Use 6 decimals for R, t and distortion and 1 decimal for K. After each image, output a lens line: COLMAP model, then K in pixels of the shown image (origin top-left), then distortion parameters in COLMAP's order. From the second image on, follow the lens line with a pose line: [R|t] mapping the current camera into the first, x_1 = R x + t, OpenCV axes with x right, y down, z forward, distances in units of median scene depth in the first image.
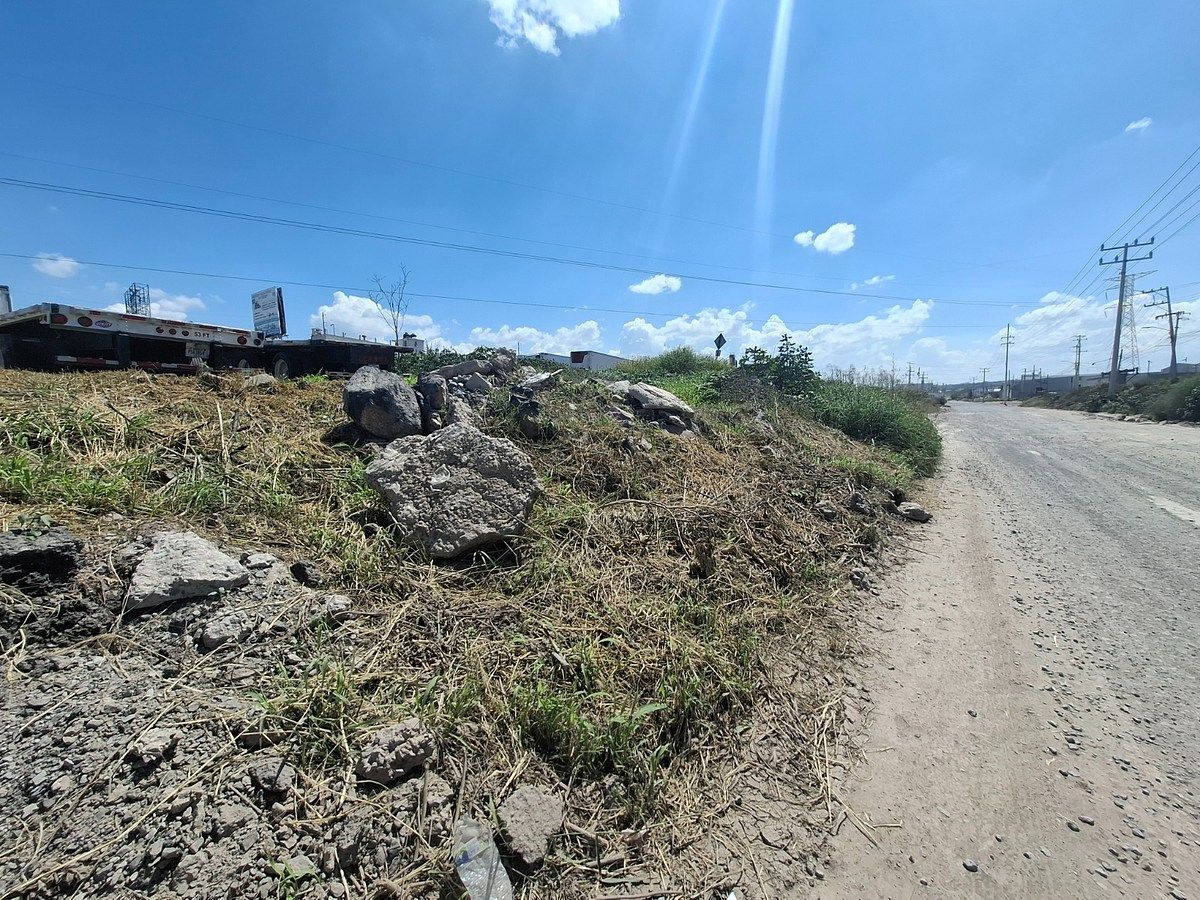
lens RADIAL K [[470.1, 0, 604.0], [0, 470.1, 448.9], [0, 0, 1]] dist [-0.003669, 0.002115]
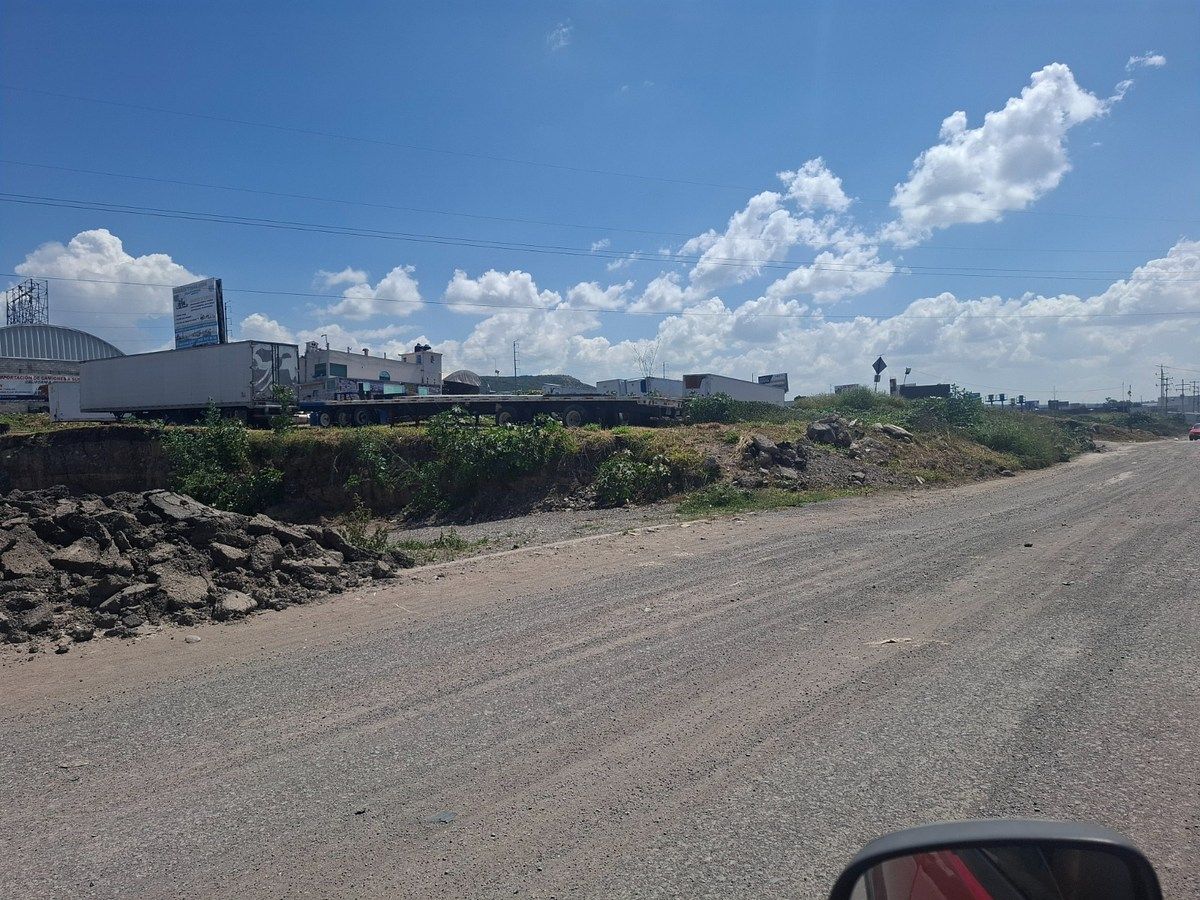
lens RADIAL K [[824.4, 0, 591.6], [0, 824.4, 443.1], [0, 0, 1]] dist [0.120896, -0.177244]
pose [[0.998691, -0.012536, -0.049589, -1.275904], [0.007945, 0.995754, -0.091713, 0.348690], [0.050528, 0.091198, 0.994550, -3.431338]]
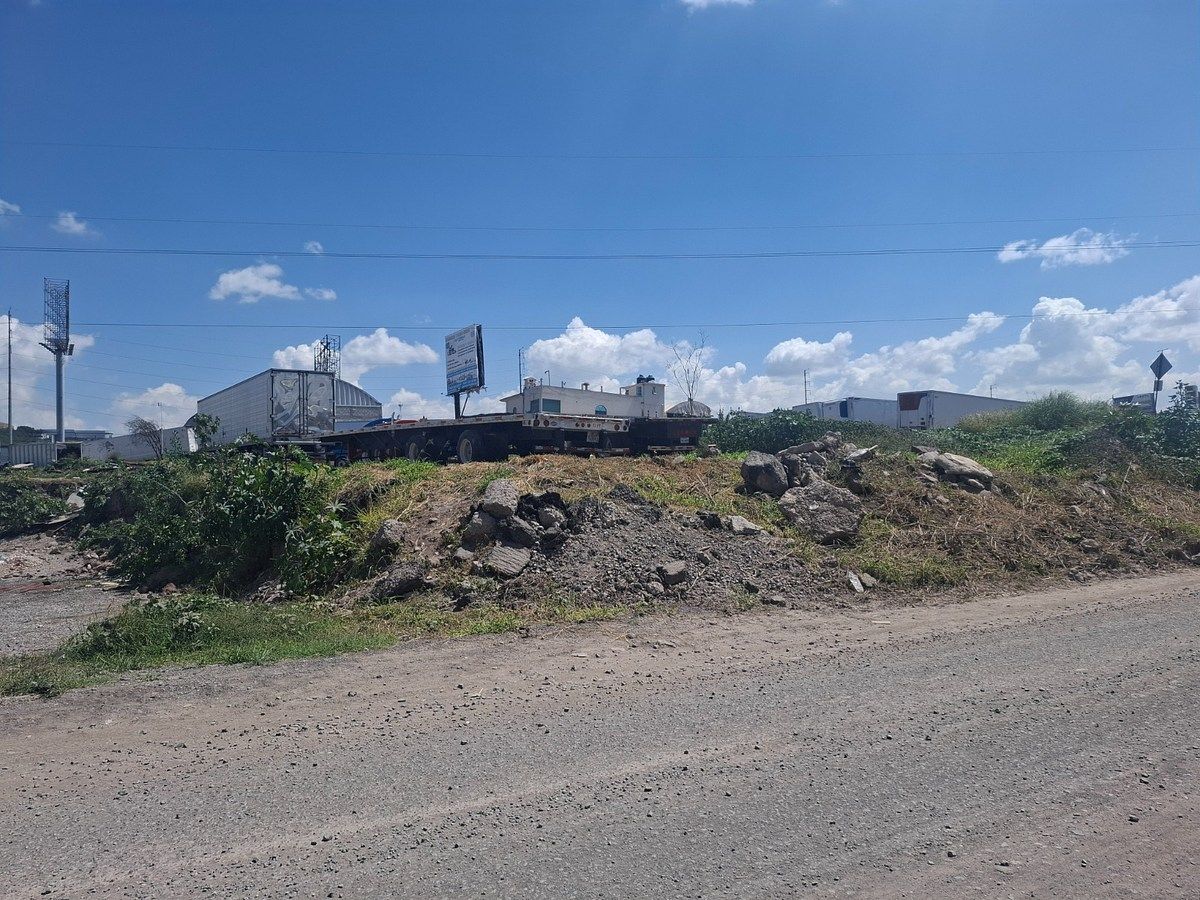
lens RADIAL K [[824.4, 0, 591.6], [0, 824.4, 443.1], [0, 0, 1]] dist [0.120896, -0.177244]
pose [[0.909527, -0.031671, -0.414436, 0.150622], [-0.025073, 0.991096, -0.130764, 0.149274], [0.414887, 0.129325, 0.900635, -1.426124]]
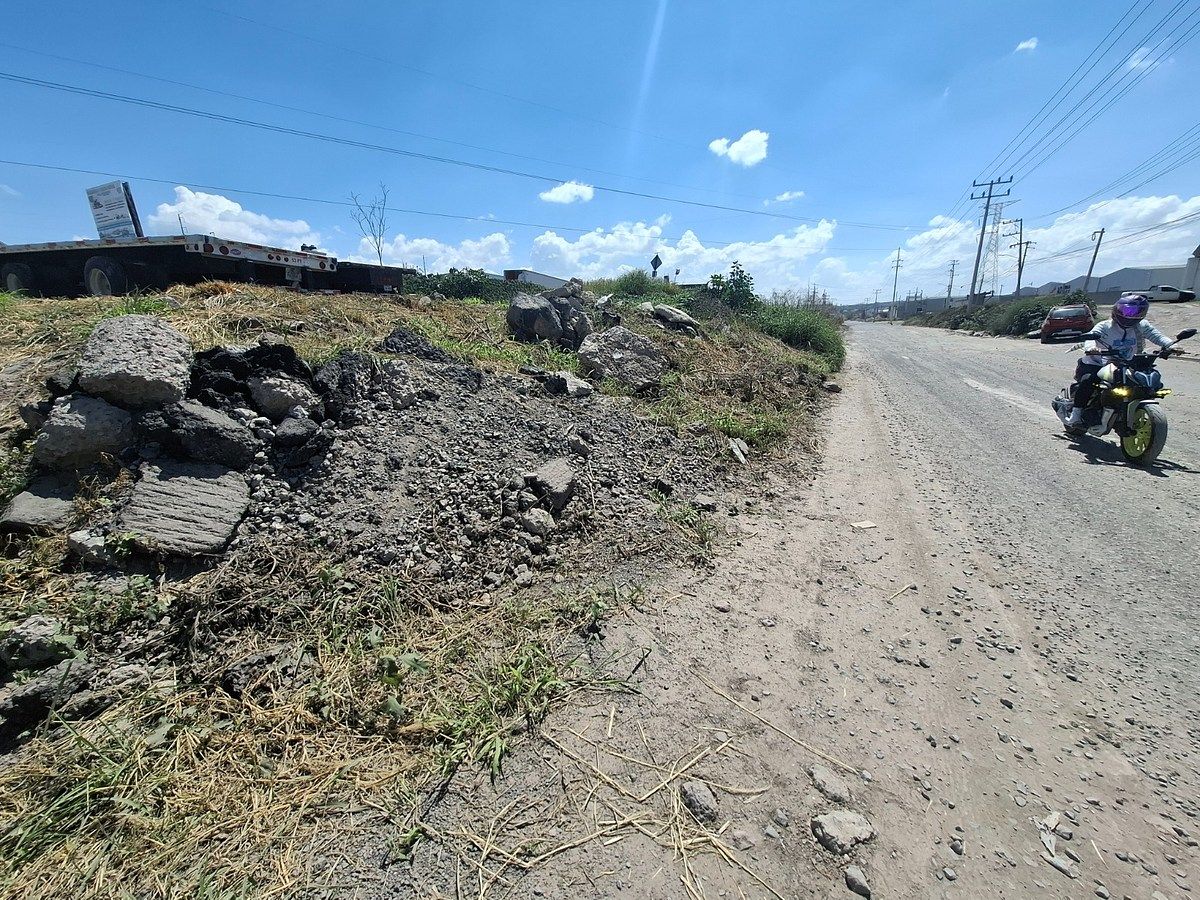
lens RADIAL K [[475.1, 0, 601.4], [0, 475.1, 449.2], [0, 0, 1]] dist [-0.004801, 0.000928]
pose [[0.985395, -0.047176, 0.163621, -0.382691], [0.020529, 0.986761, 0.160878, 0.064295], [-0.169044, -0.155170, 0.973317, -0.468472]]
